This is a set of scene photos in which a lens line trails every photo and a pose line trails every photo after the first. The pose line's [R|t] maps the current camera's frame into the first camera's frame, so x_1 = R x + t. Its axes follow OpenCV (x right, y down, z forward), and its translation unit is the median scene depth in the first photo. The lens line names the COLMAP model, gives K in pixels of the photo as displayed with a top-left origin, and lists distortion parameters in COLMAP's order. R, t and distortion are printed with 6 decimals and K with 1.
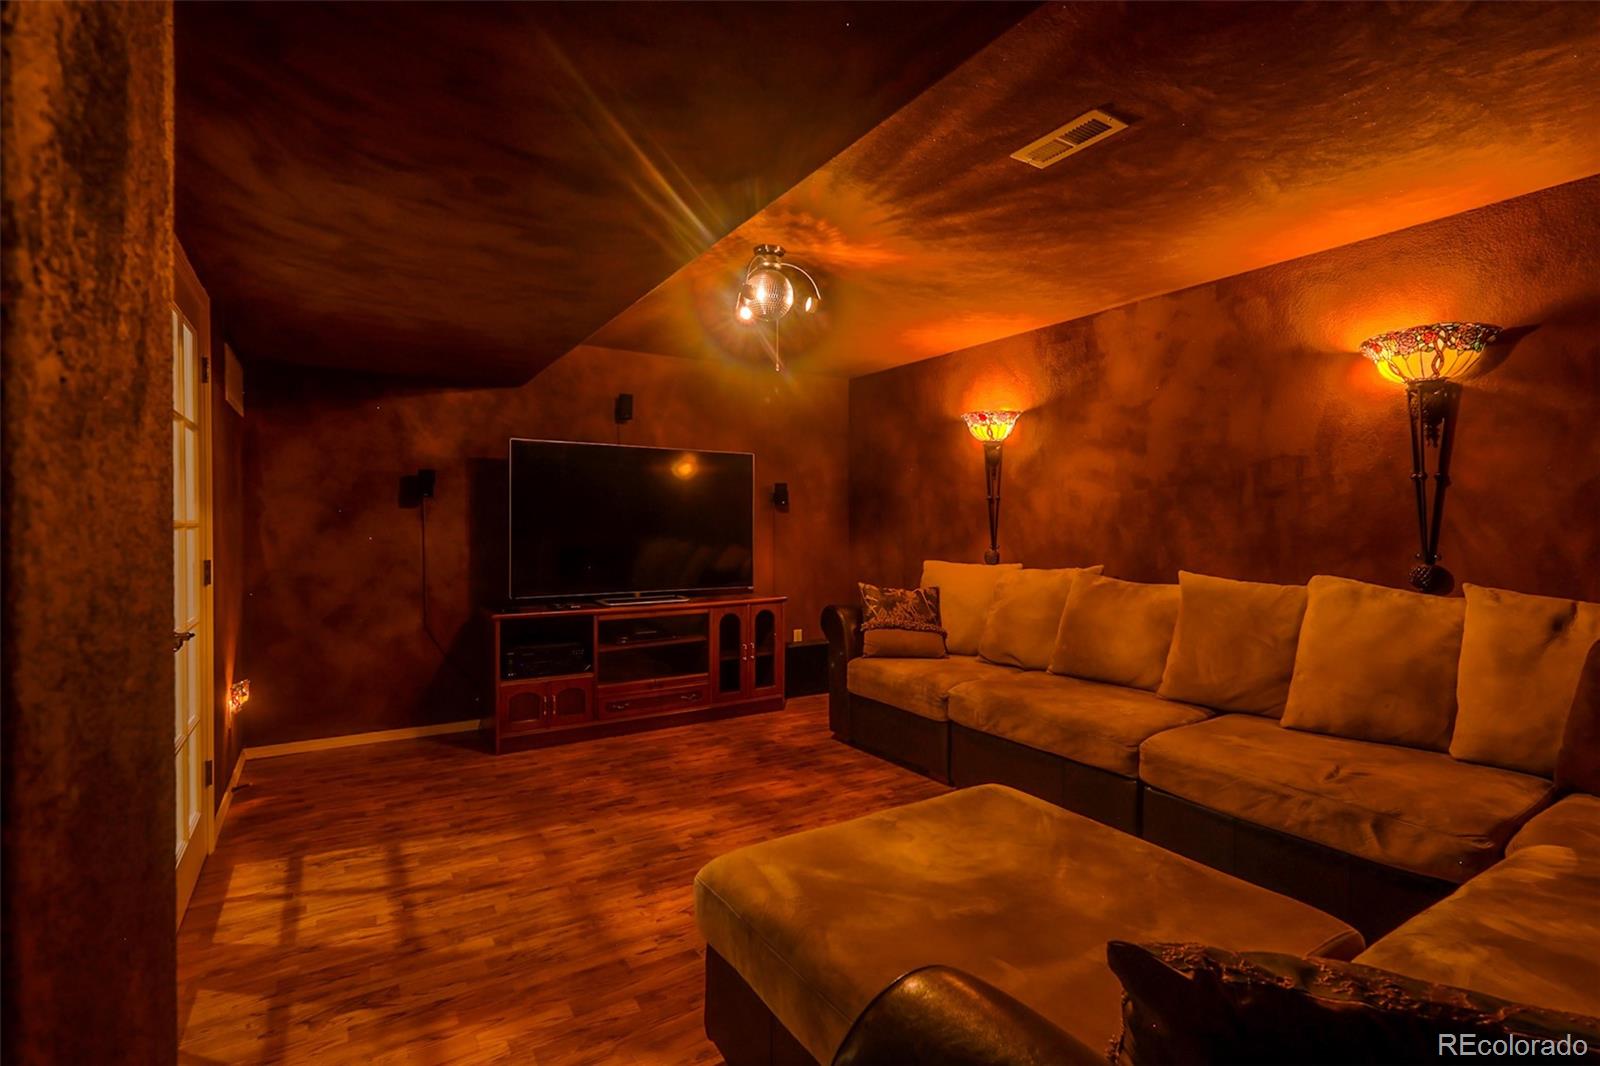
lens RADIAL K [[749.3, 0, 797.9], [0, 749.3, 529.4], [0, 0, 1]] dist [-0.008722, 0.000355]
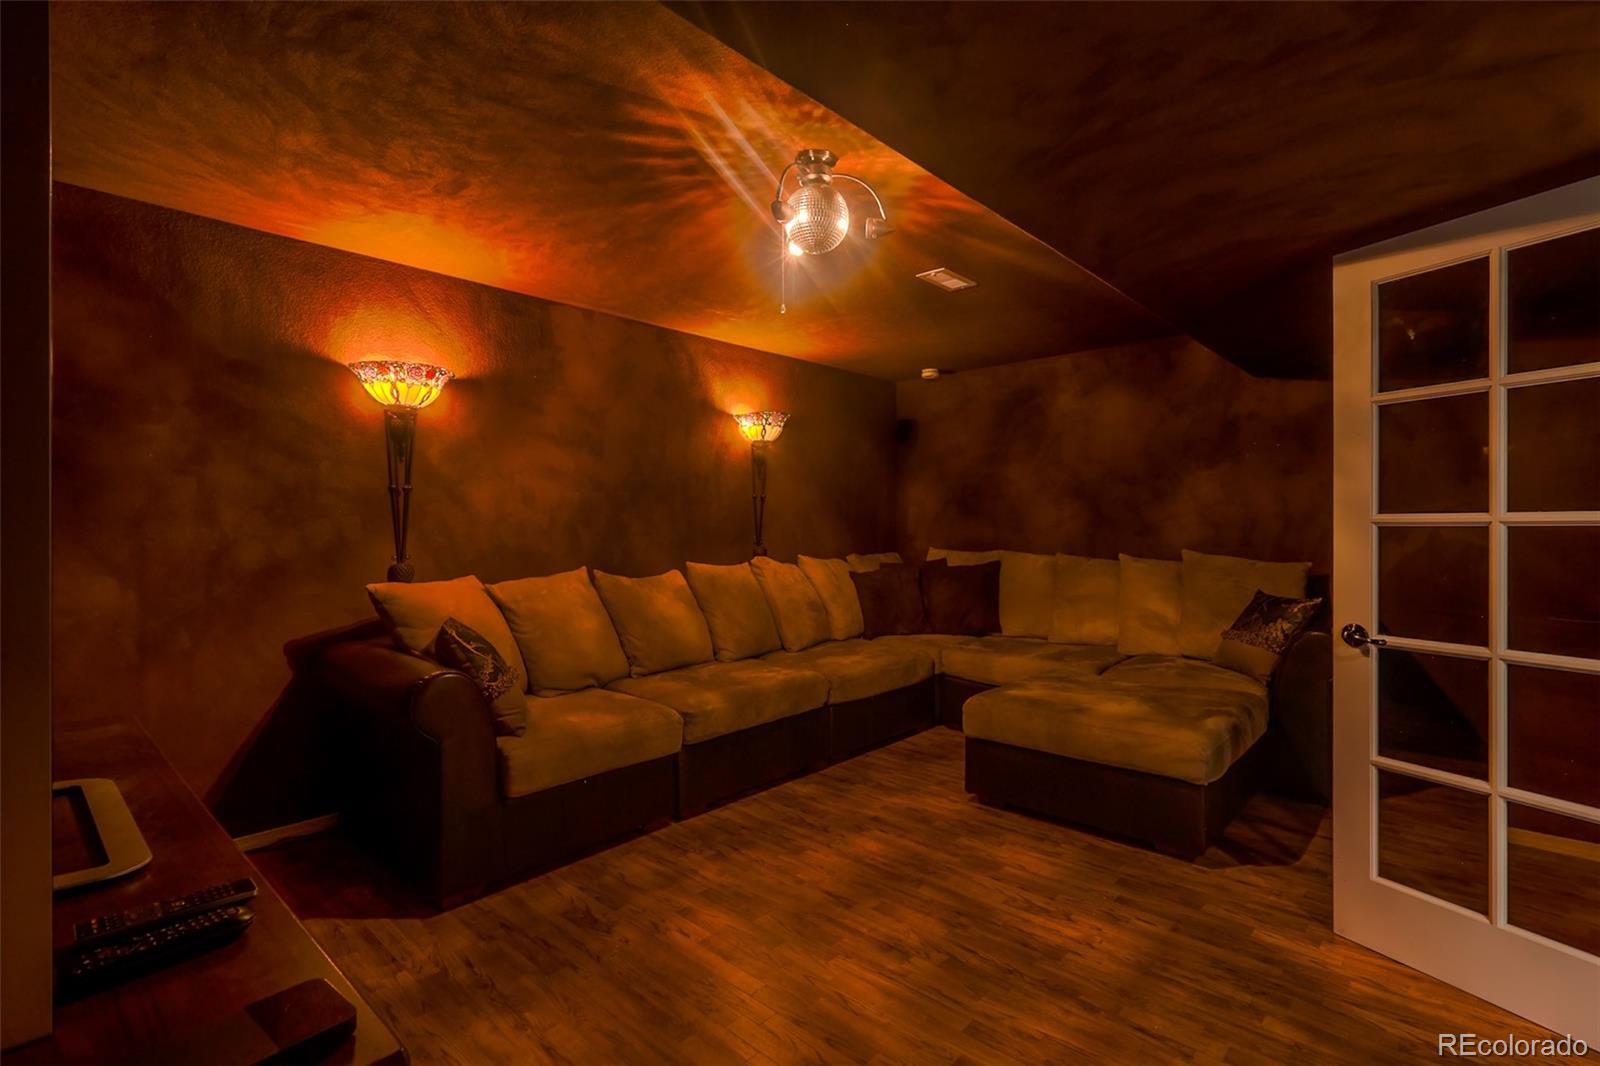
lens RADIAL K [[749.3, 0, 797.7], [0, 749.3, 528.4], [0, 0, 1]] dist [-0.008722, 0.000355]
pose [[-0.271631, -0.003364, 0.962396, -0.651242], [0.010814, 0.999920, 0.006547, -0.005564], [-0.962341, 0.012185, -0.271573, 1.051762]]
